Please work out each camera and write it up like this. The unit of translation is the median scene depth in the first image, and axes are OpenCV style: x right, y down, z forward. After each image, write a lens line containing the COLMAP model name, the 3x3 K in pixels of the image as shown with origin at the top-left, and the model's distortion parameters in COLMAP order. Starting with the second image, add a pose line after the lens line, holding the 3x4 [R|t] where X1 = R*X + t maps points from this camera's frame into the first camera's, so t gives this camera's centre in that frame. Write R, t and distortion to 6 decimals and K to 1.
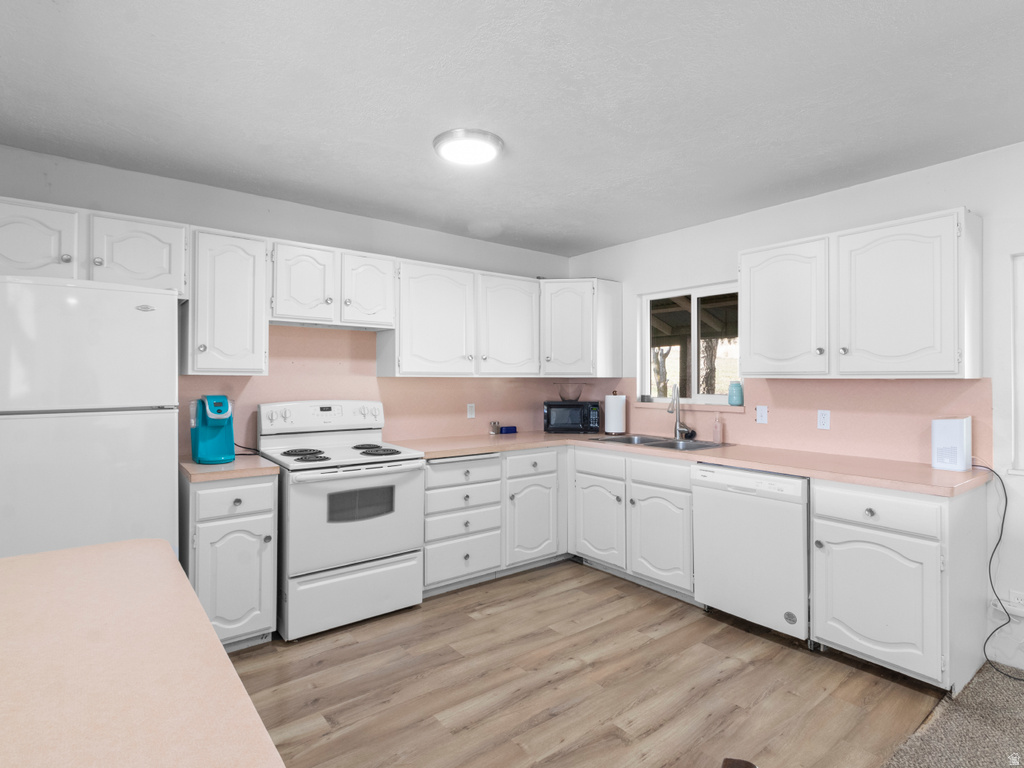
lens RADIAL K [[540.5, 0, 507.5], [0, 540.5, 380.4], [0, 0, 1]] dist [-0.002698, 0.000792]
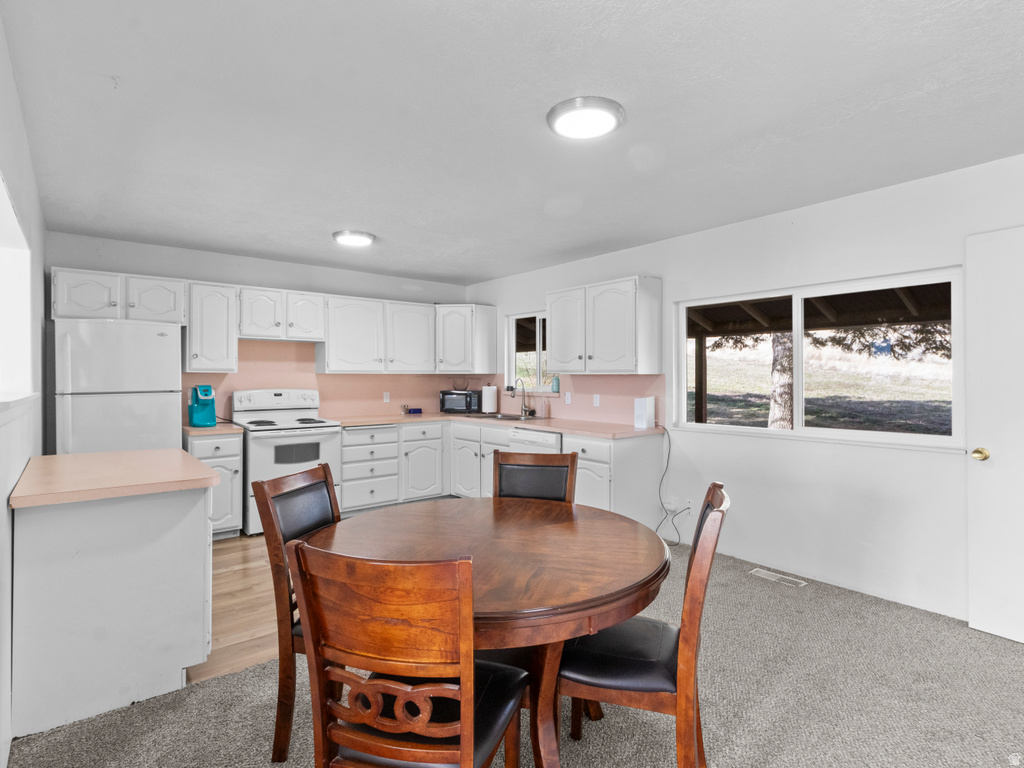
lens RADIAL K [[540.5, 0, 516.8], [0, 540.5, 381.1], [0, 0, 1]] dist [-0.002698, 0.000792]
pose [[0.999603, -0.001091, 0.028157, 0.305469], [0.000846, 0.999962, 0.008703, 0.002006], [-0.028166, -0.008675, 0.999566, -0.560046]]
